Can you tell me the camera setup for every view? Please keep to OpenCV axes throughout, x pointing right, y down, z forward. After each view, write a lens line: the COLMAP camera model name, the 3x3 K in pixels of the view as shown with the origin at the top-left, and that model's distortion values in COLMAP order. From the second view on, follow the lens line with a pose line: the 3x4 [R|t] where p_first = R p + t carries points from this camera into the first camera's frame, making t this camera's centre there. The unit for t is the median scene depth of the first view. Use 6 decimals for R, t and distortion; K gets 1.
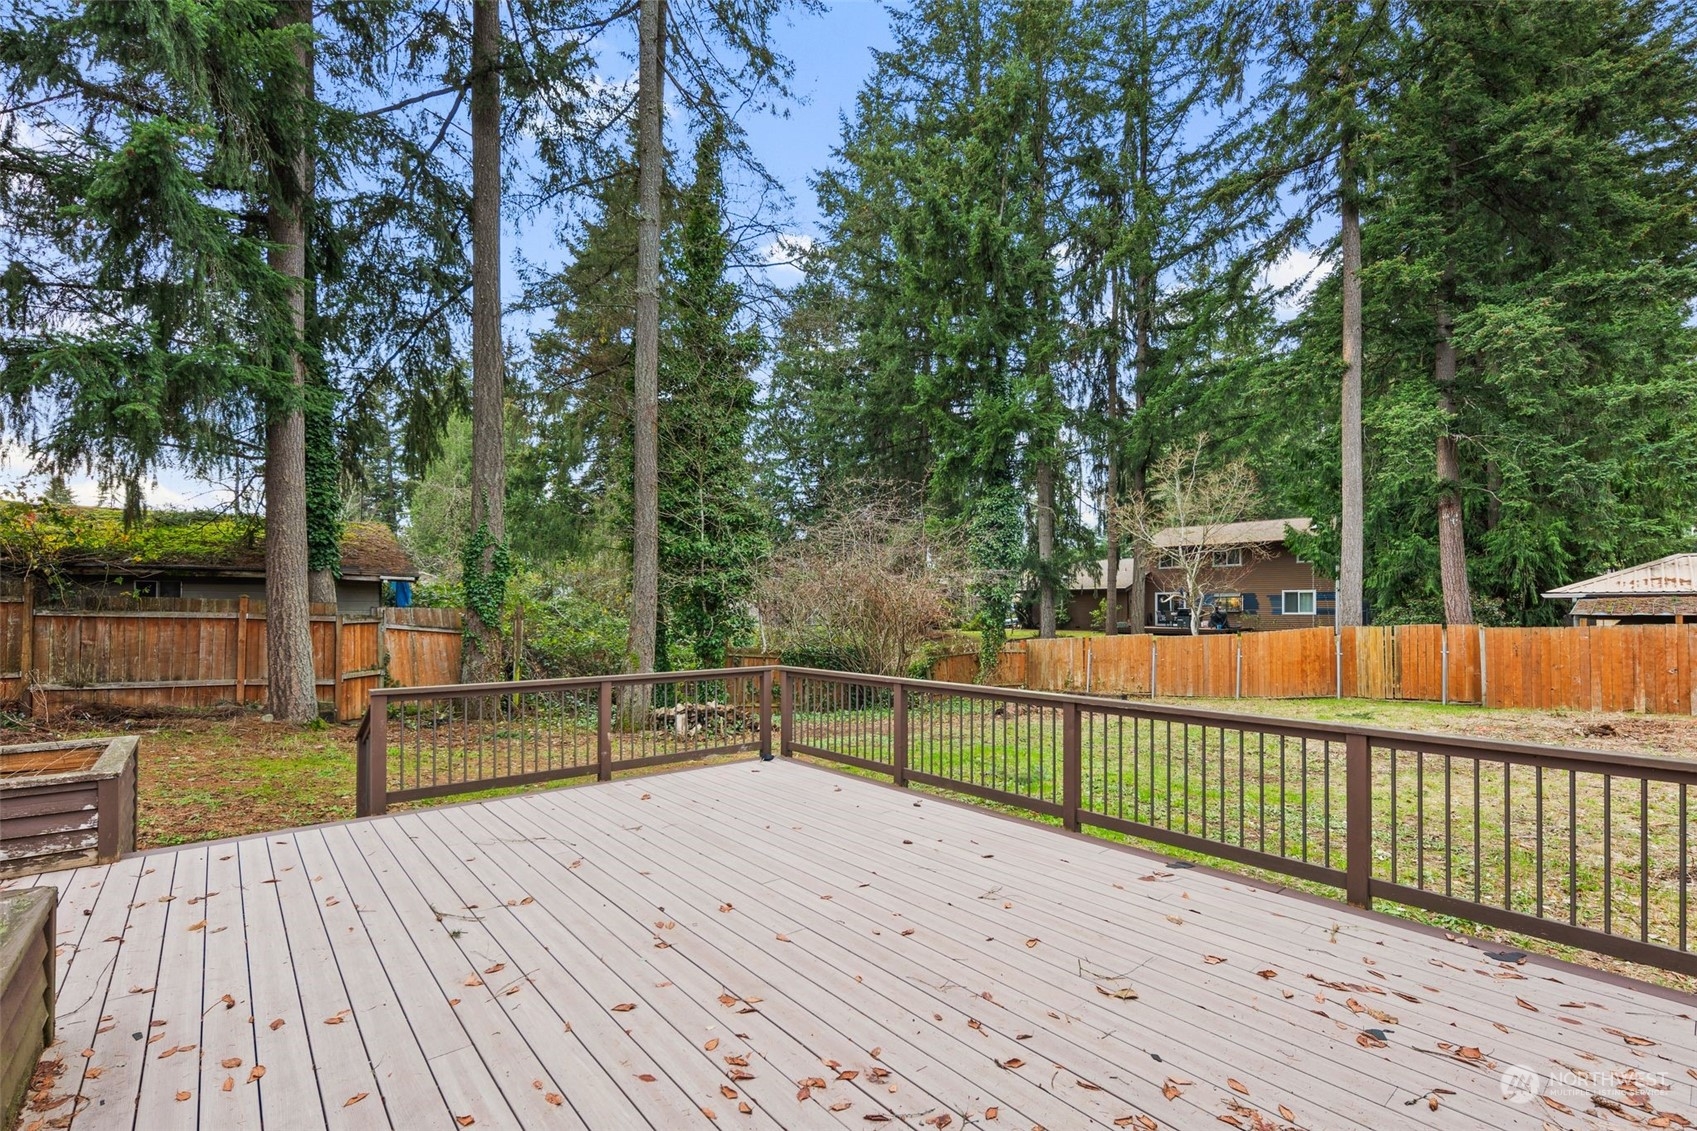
lens RADIAL K [[743.0, 0, 851.9], [0, 743.0, 596.2], [0, 0, 1]] dist [0.000389, -0.001313]
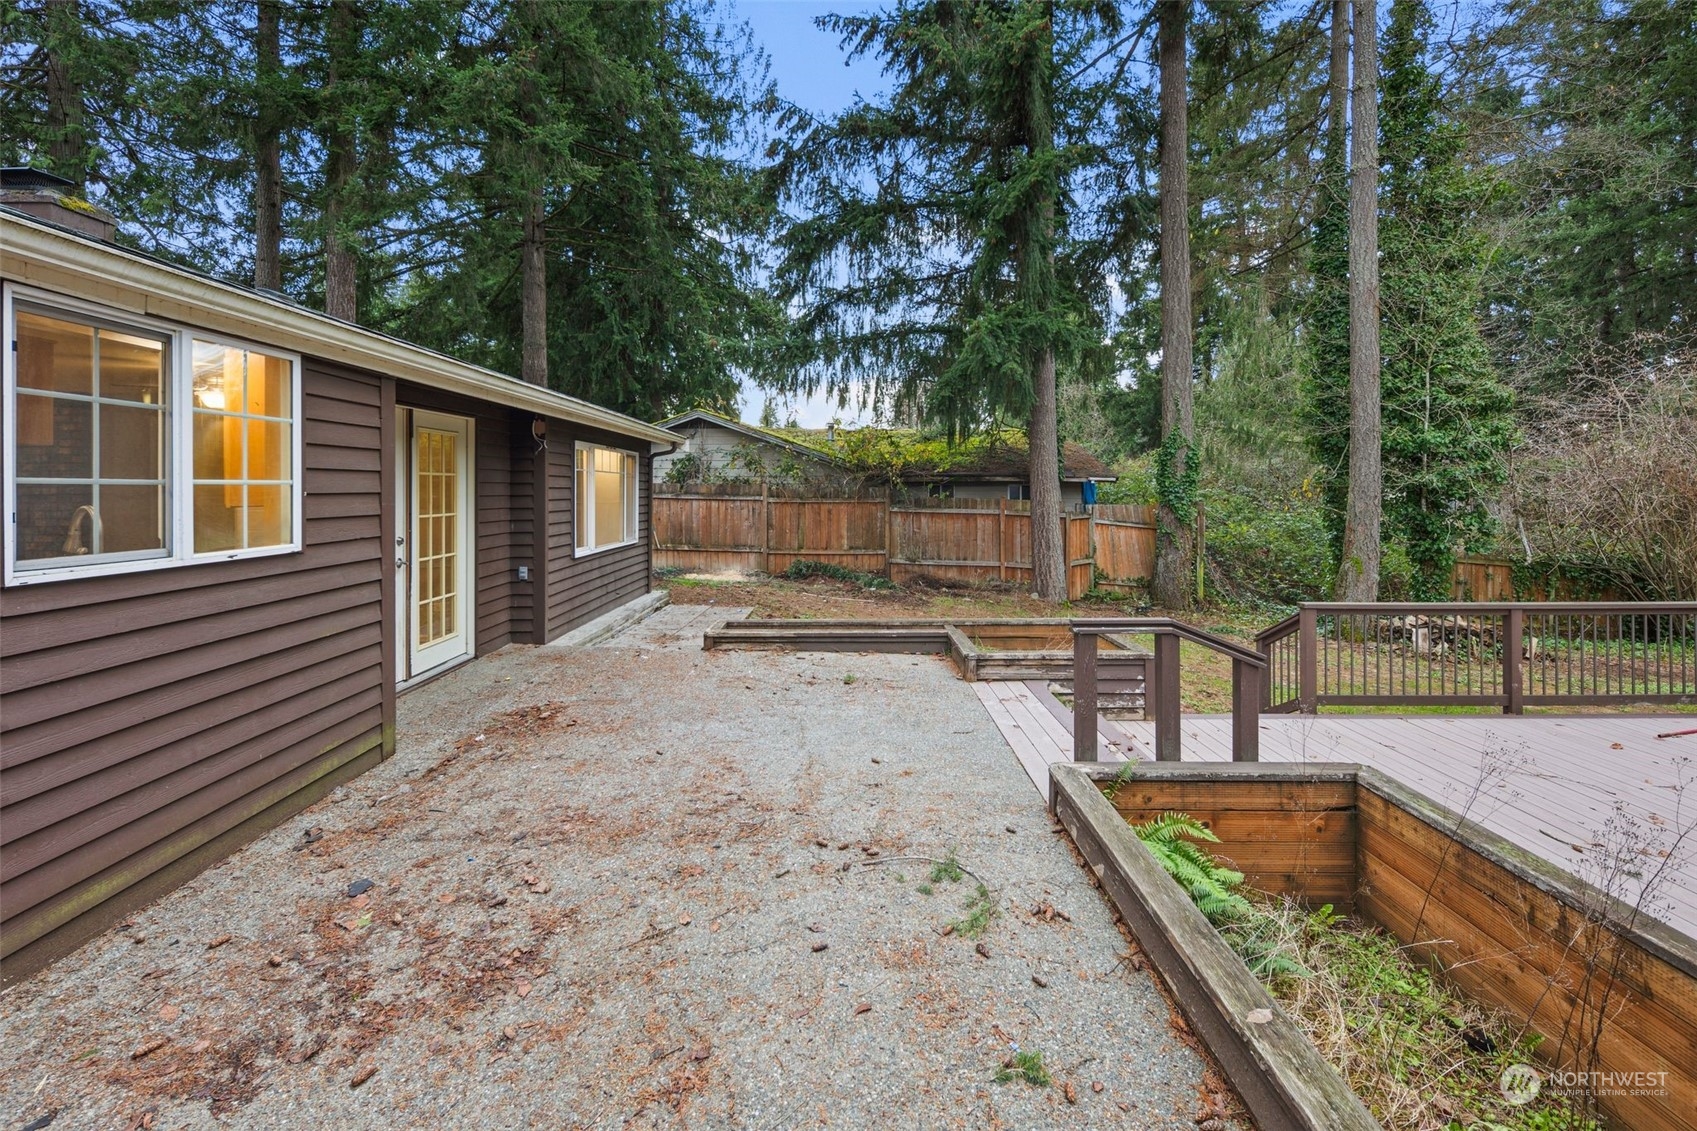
lens RADIAL K [[743.4, 0, 846.0], [0, 743.4, 482.7], [0, 0, 1]] dist [0.005282, -0.003437]
pose [[0.762697, -0.007007, -0.646718, -0.139933], [0.012764, 0.999910, 0.004218, -0.023187], [0.646630, -0.011472, 0.762718, -0.103110]]
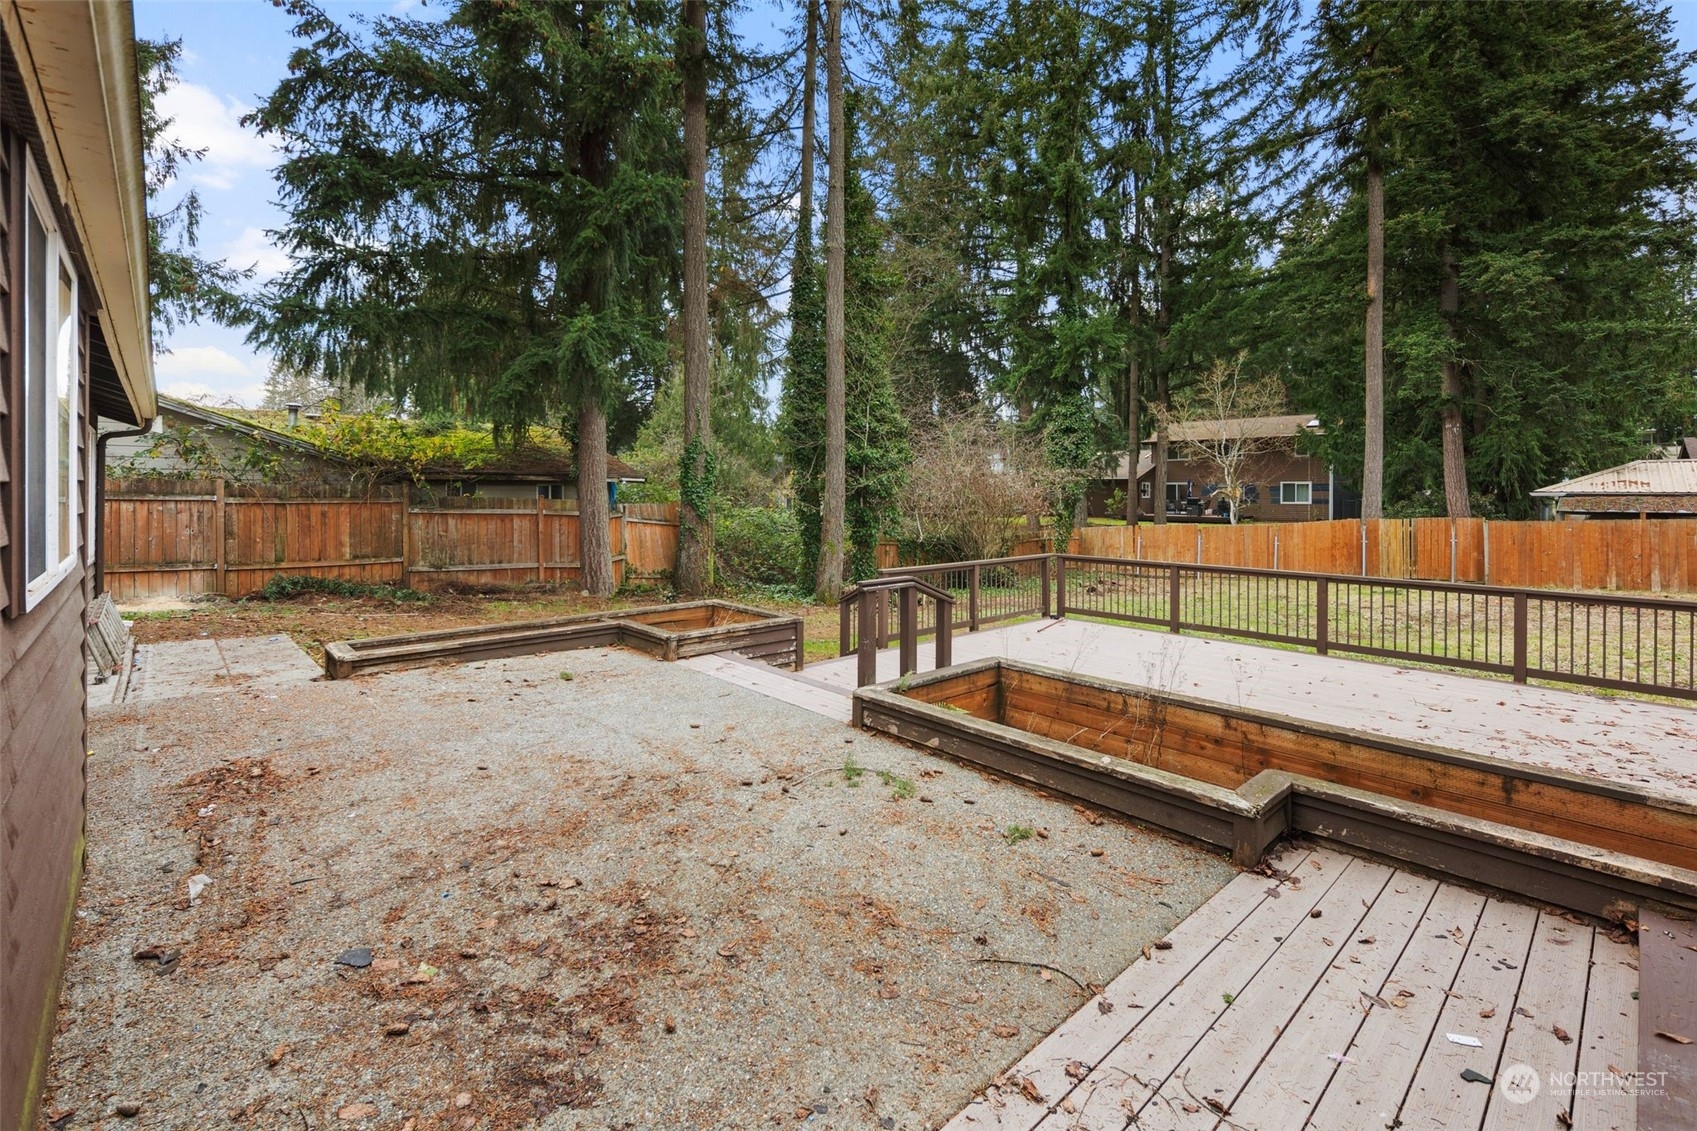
lens RADIAL K [[743.4, 0, 849.5], [0, 743.4, 484.5], [0, 0, 1]] dist [0.005282, -0.003437]
pose [[0.999269, 0.004375, 0.037989, -0.246338], [-0.004658, 0.999962, 0.007363, -0.021913], [-0.037956, -0.007534, 0.999251, -0.187213]]
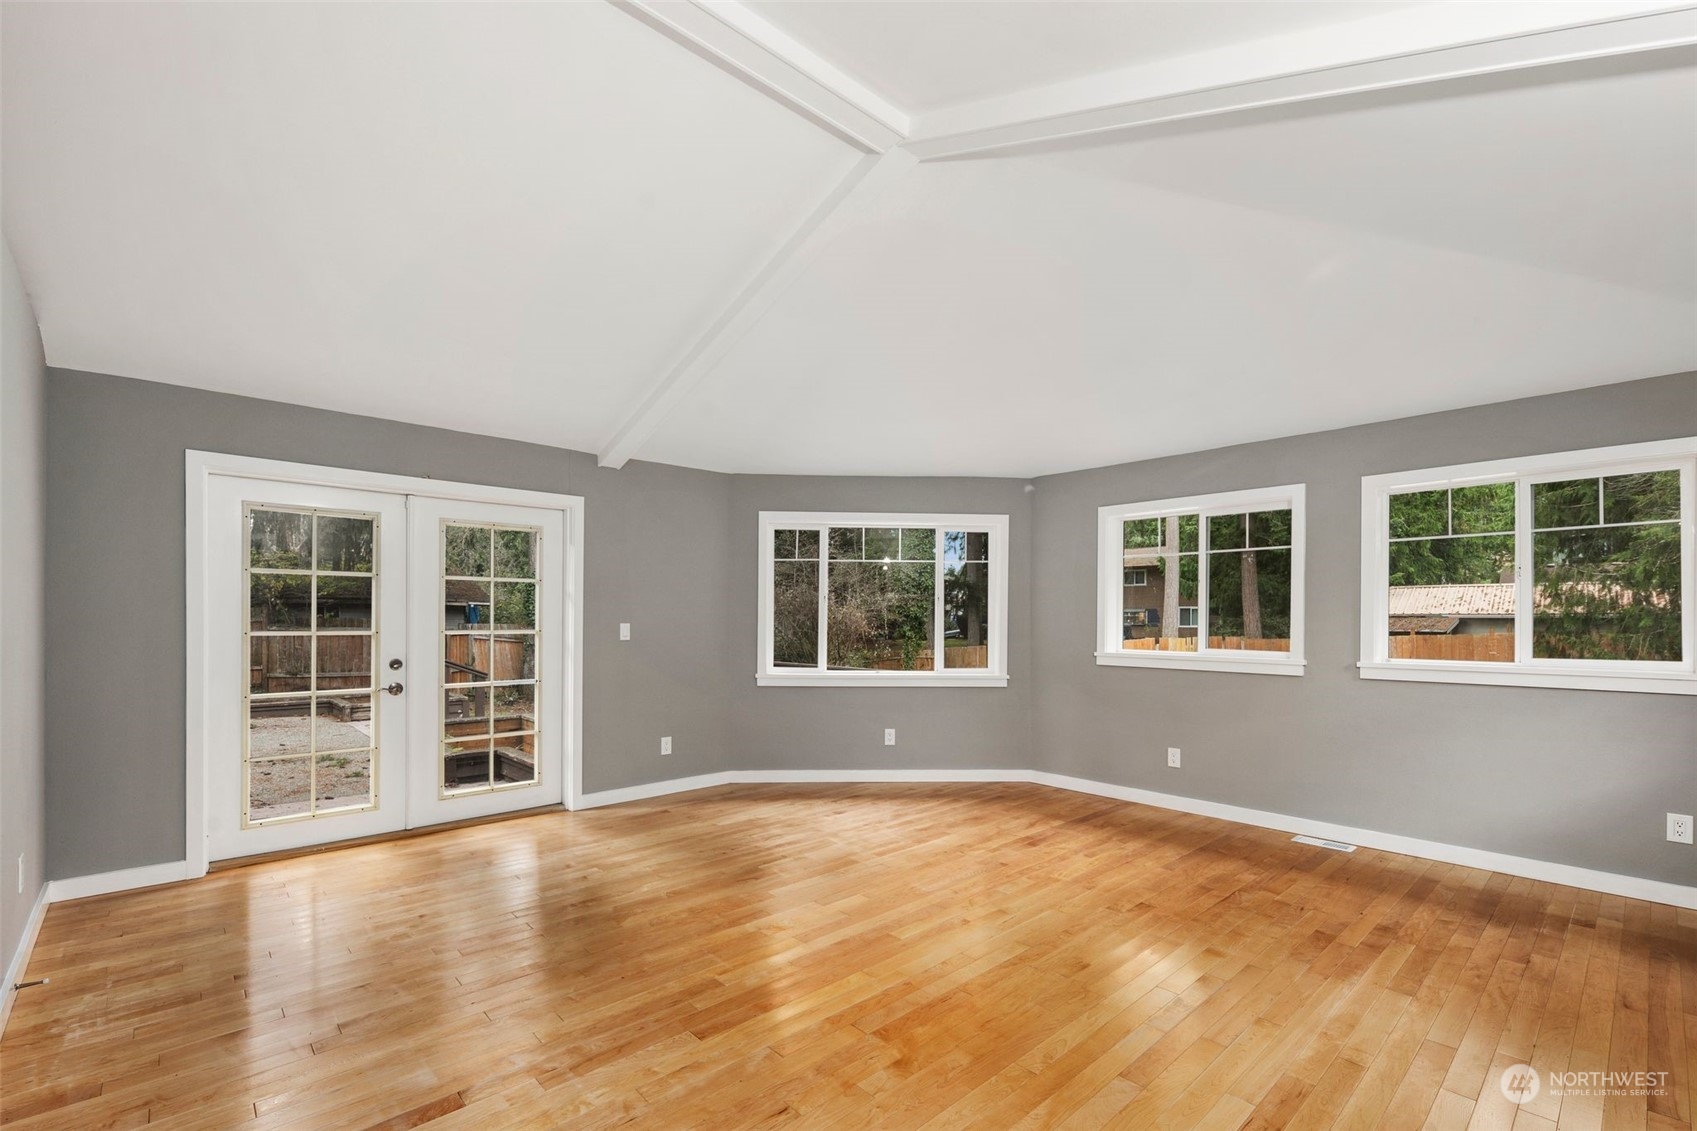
lens RADIAL K [[743.4, 0, 852.0], [0, 743.4, 611.3], [0, 0, 1]] dist [0.005282, -0.003437]
pose [[0.999227, 0.003636, 0.039142, 0.046024], [-0.003917, 0.999967, 0.007101, -0.018304], [-0.039115, -0.007249, 0.999208, -0.389868]]
